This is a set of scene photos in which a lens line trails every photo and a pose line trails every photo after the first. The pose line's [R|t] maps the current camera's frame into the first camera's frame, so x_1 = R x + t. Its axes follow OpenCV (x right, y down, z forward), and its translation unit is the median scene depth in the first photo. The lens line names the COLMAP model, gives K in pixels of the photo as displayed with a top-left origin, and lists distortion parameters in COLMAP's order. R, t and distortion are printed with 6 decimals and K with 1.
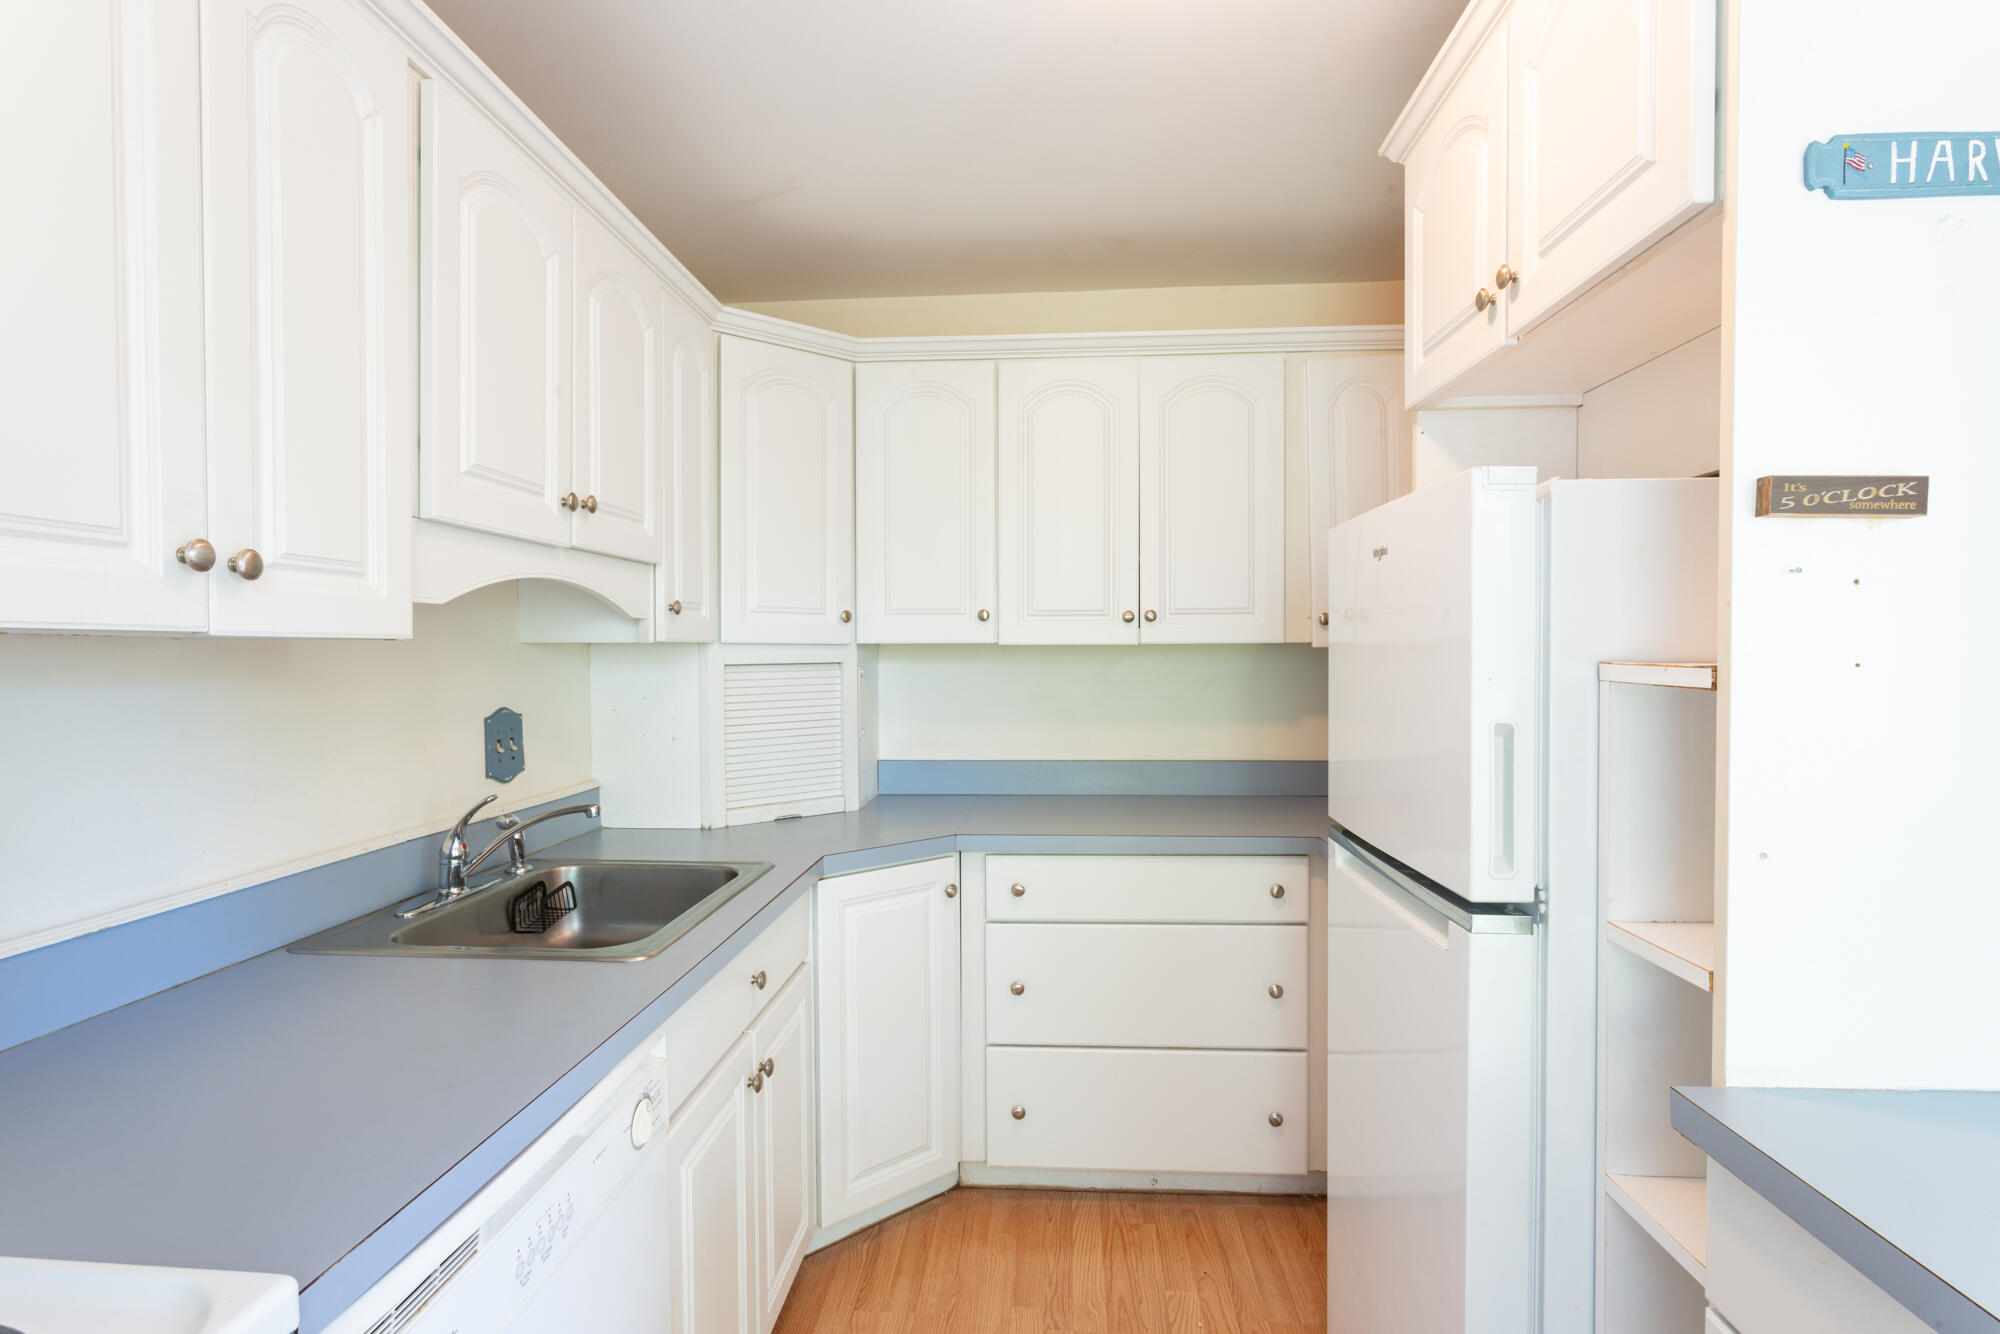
lens RADIAL K [[961.9, 0, 1001.5], [0, 961.9, 668.9], [0, 0, 1]] dist [-0.004669, 0.001401]
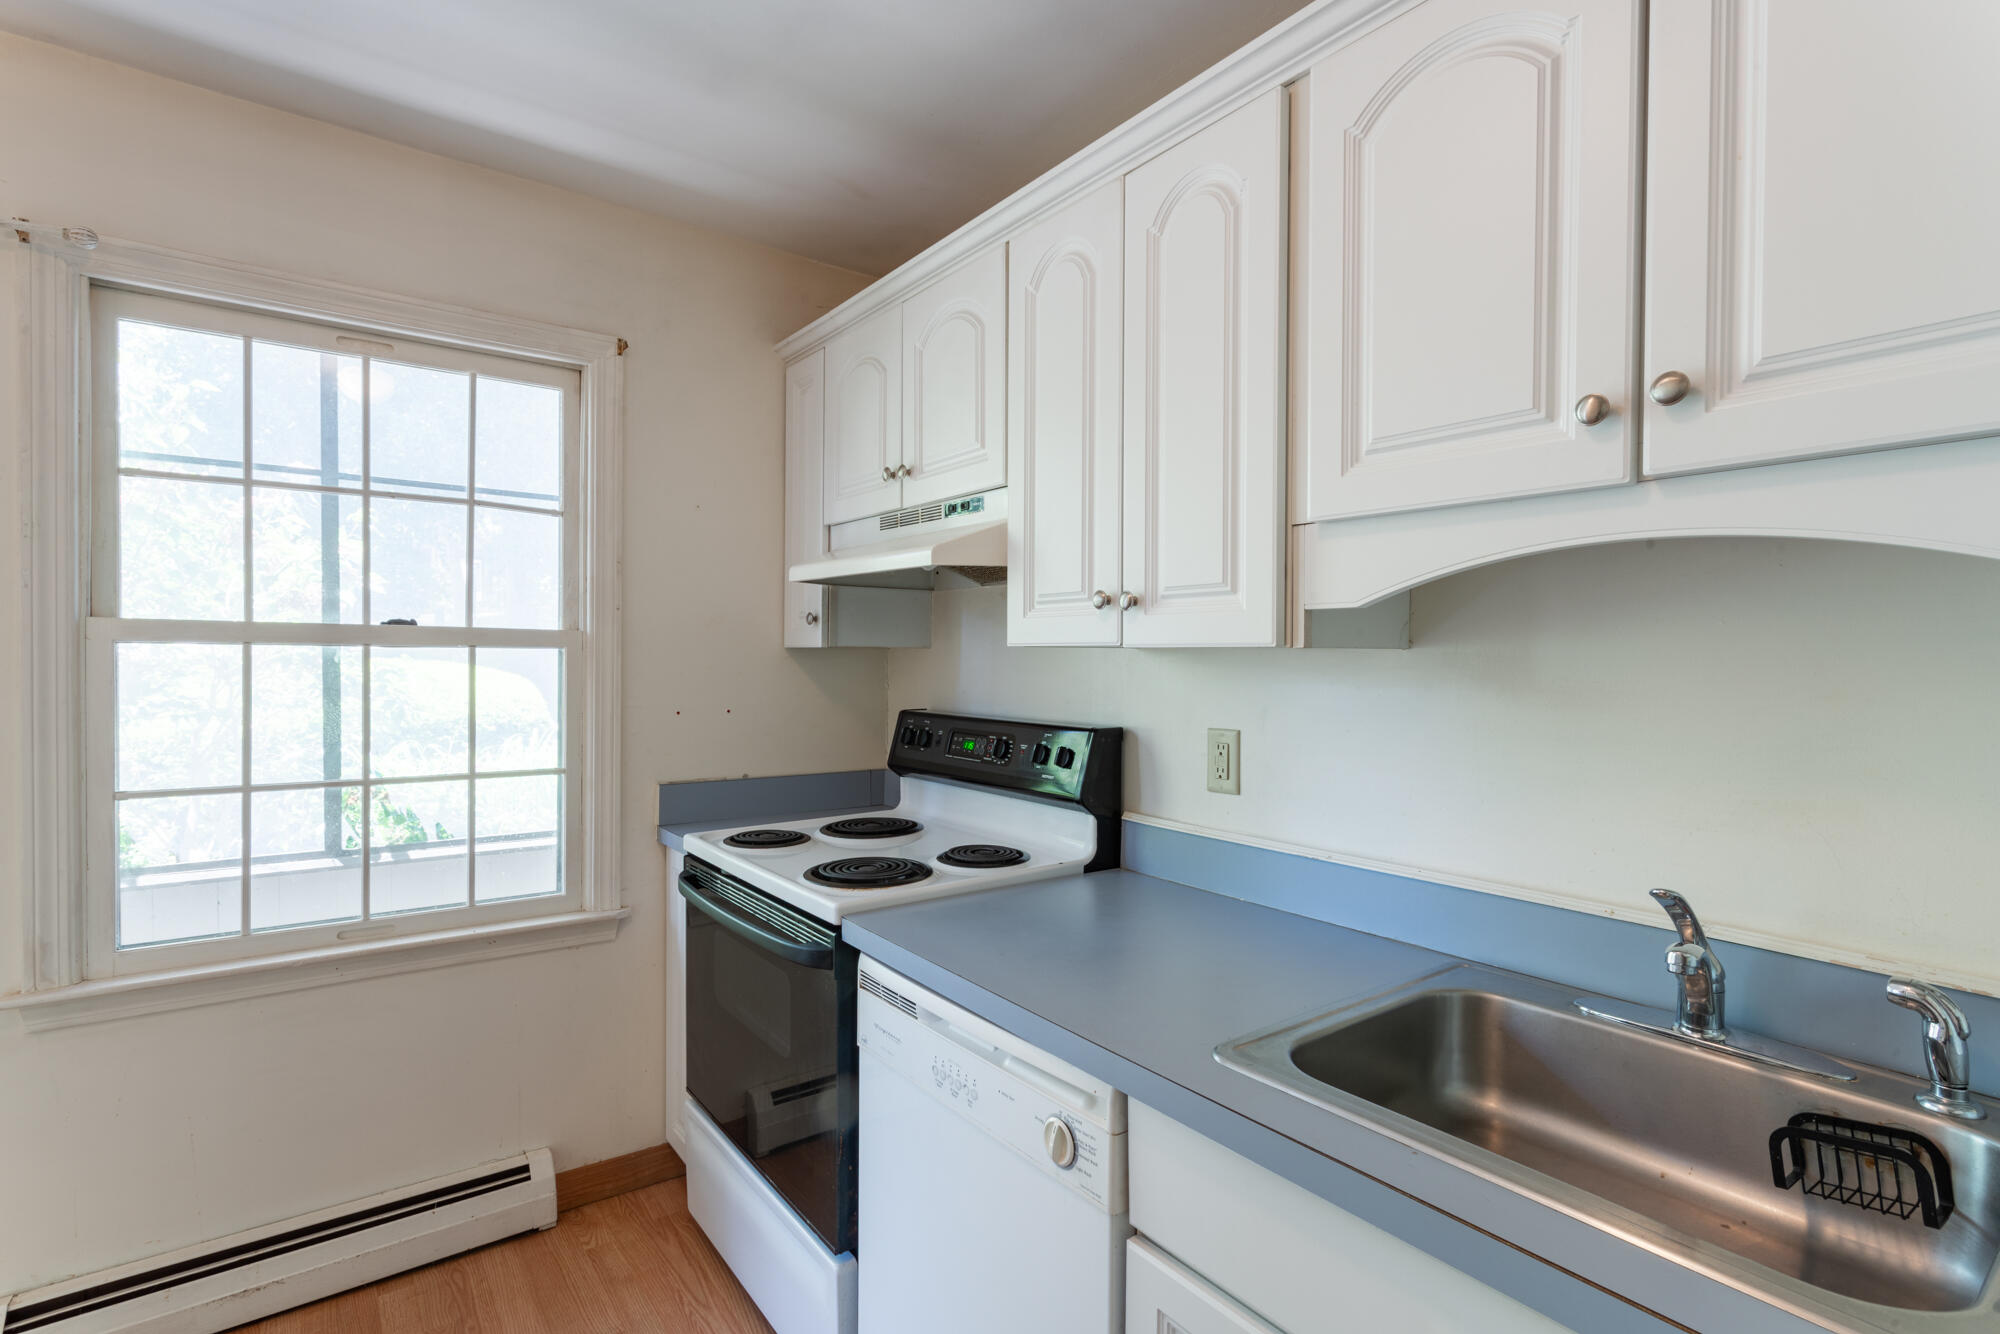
lens RADIAL K [[961.9, 0, 1029.2], [0, 961.9, 667.6], [0, 0, 1]] dist [-0.004669, 0.001401]
pose [[-0.768172, 0.004540, -0.640227, 0.345981], [-0.017206, 0.999467, 0.027731, -0.043220], [0.640012, 0.032318, -0.767685, 2.193800]]
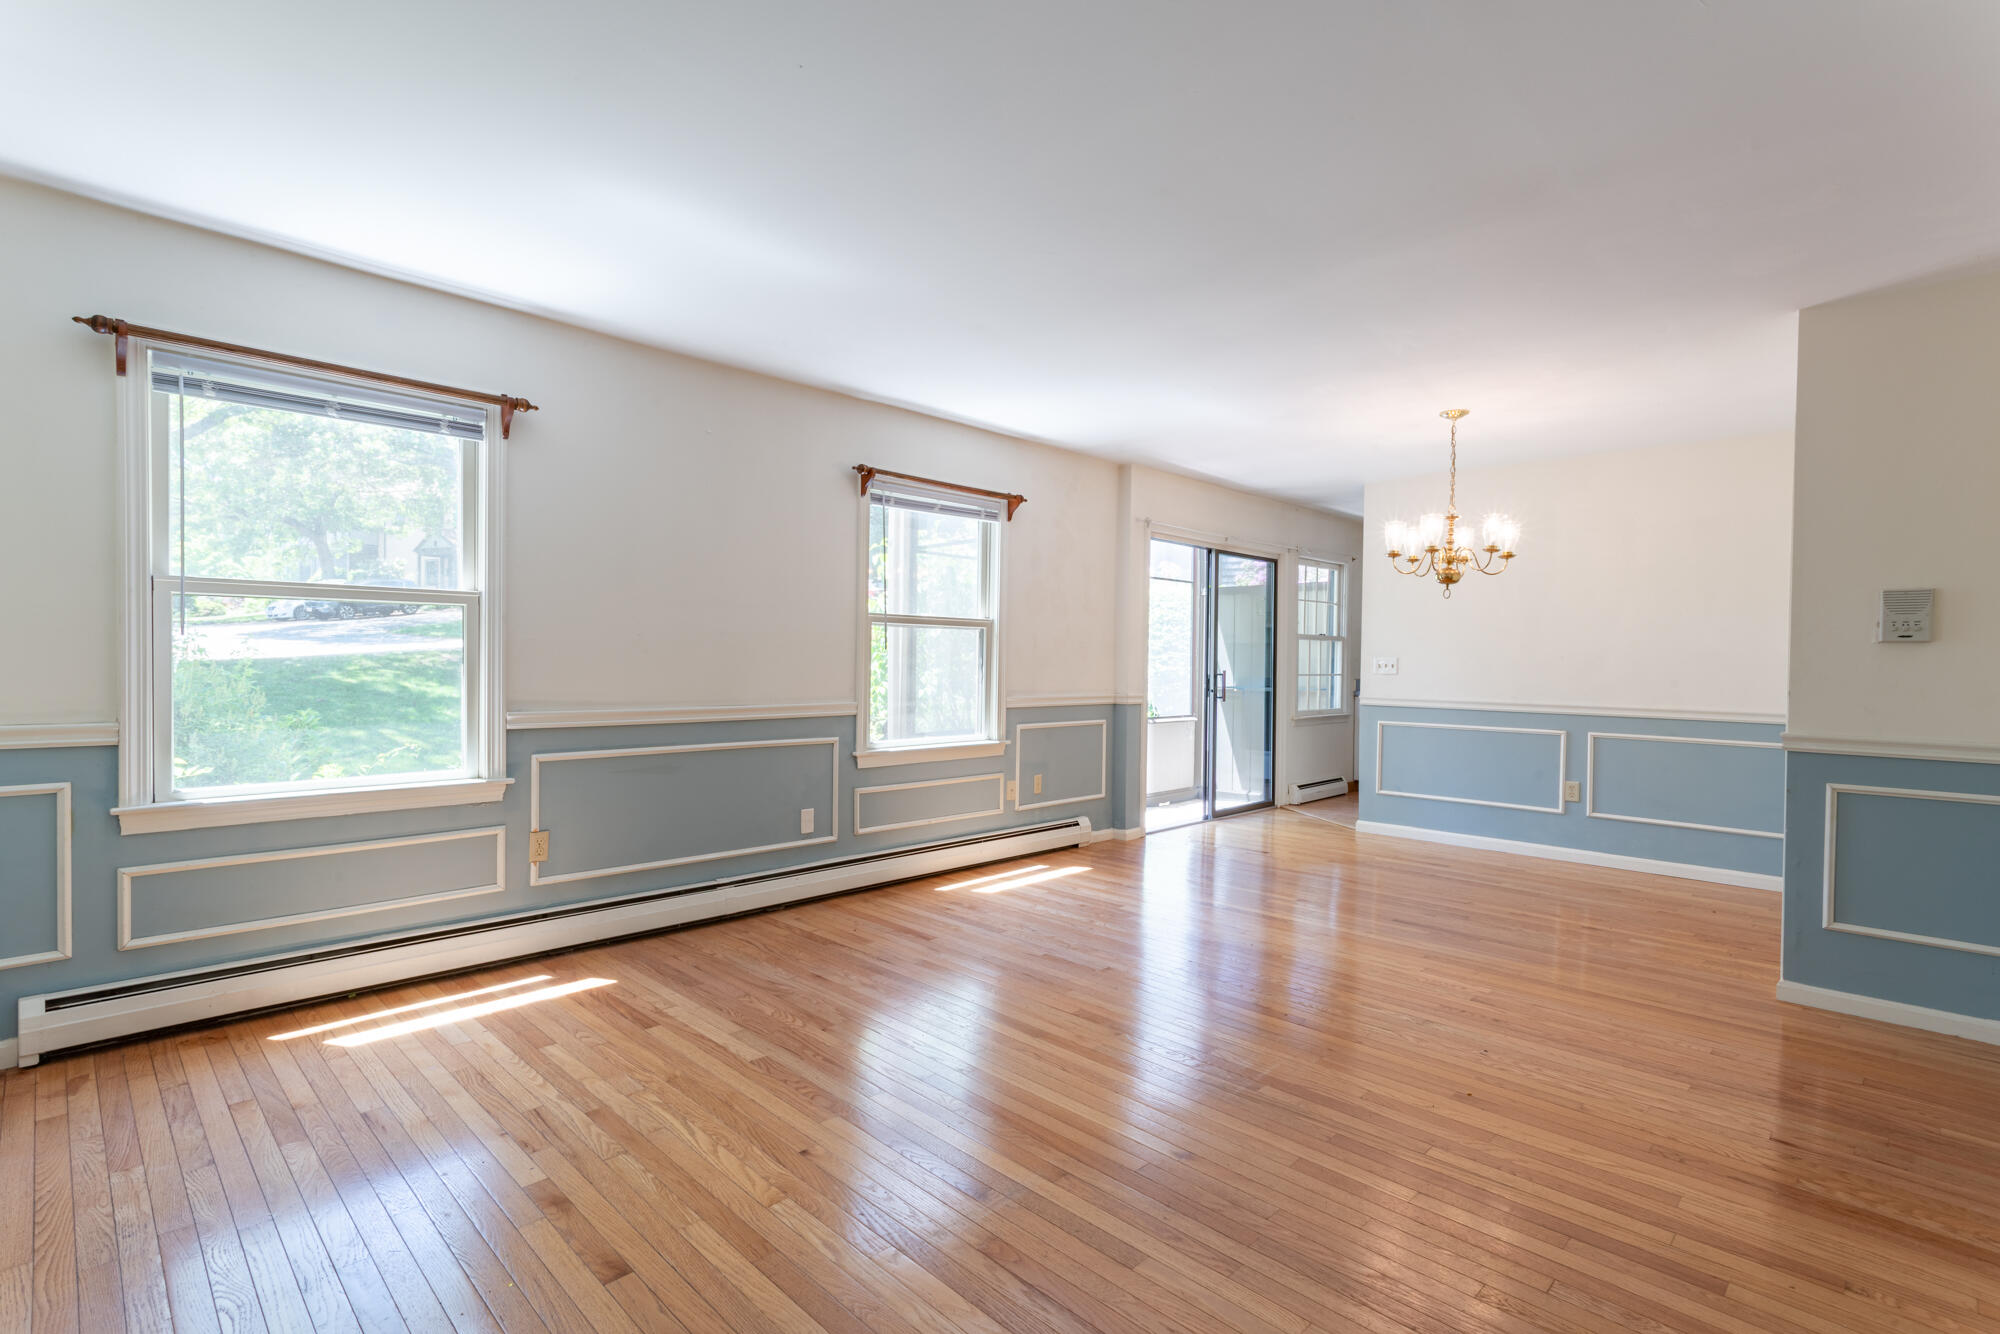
lens RADIAL K [[961.9, 0, 976.8], [0, 961.9, 670.6], [0, 0, 1]] dist [-0.004669, 0.001401]
pose [[-0.665336, 0.003282, -0.746537, 8.679064], [-0.029761, 0.999079, 0.030917, 0.093457], [0.745950, 0.042788, -0.664626, 3.003783]]
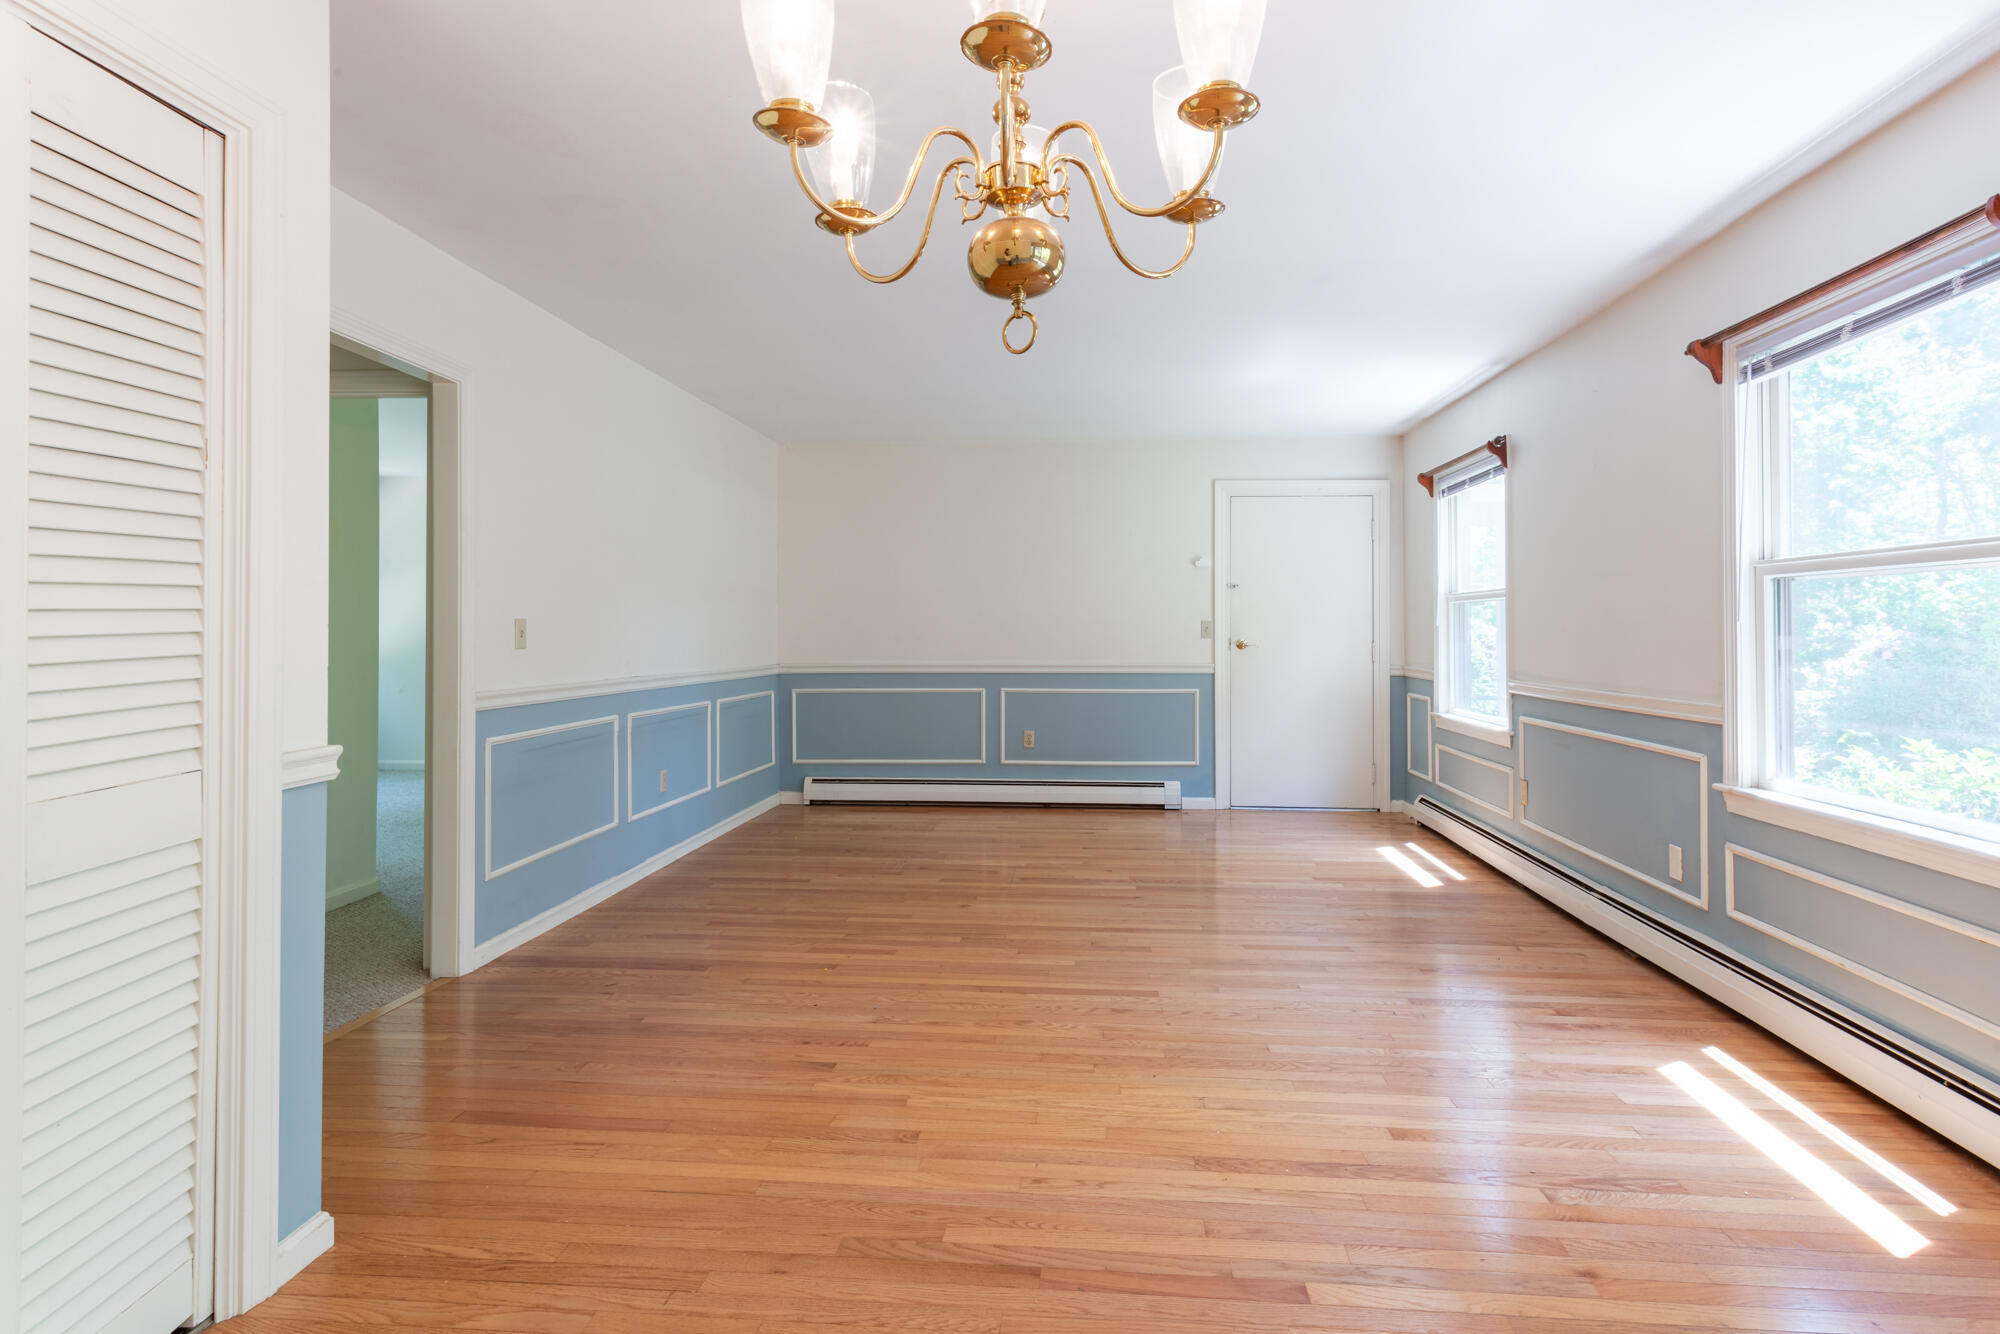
lens RADIAL K [[961.9, 0, 1022.8], [0, 961.9, 617.9], [0, 0, 1]] dist [-0.004669, 0.001401]
pose [[0.013604, 0.015308, 0.999790, 1.900663], [0.019108, 0.999696, -0.015567, 0.149785], [-0.999725, 0.019316, 0.013307, 1.428304]]
